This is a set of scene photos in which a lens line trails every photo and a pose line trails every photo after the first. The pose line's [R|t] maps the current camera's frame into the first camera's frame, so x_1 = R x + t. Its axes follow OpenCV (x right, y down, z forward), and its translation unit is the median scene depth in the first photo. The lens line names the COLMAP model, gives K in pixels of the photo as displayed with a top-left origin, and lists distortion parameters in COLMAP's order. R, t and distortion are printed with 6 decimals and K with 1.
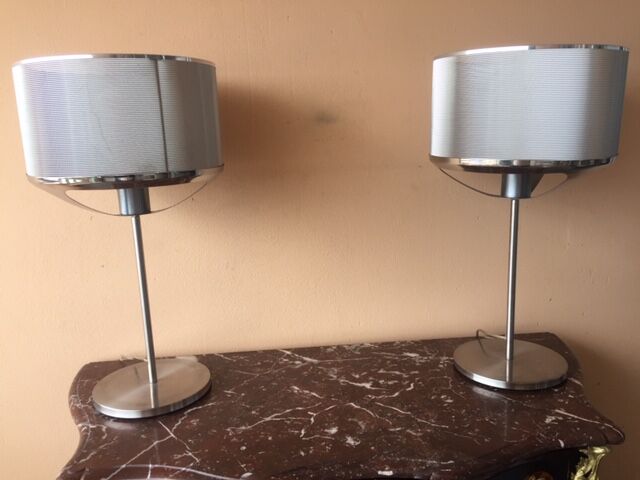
lens RADIAL K [[543.6, 0, 321.7], [0, 543.6, 237.7], [0, 0, 1]] dist [0.043454, -0.069736]
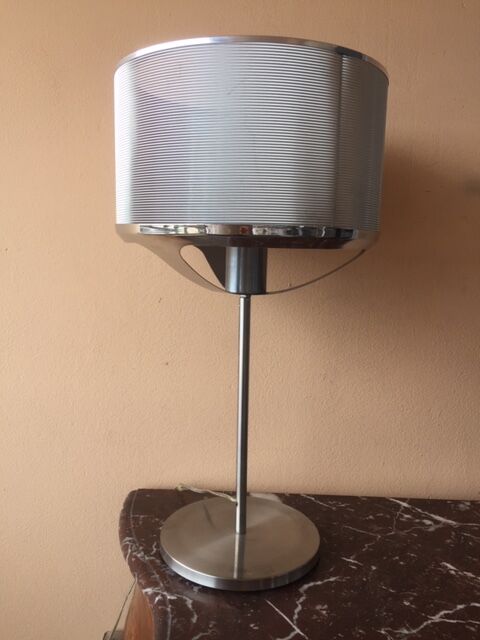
lens RADIAL K [[543.6, 0, 239.2], [0, 543.6, 321.4], [0, 0, 1]] dist [0.043454, -0.069736]
pose [[0.992446, 0.075462, -0.096733, -0.262520], [-0.081372, 0.994956, -0.058670, 0.033674], [0.091818, 0.066099, 0.993580, 0.276629]]
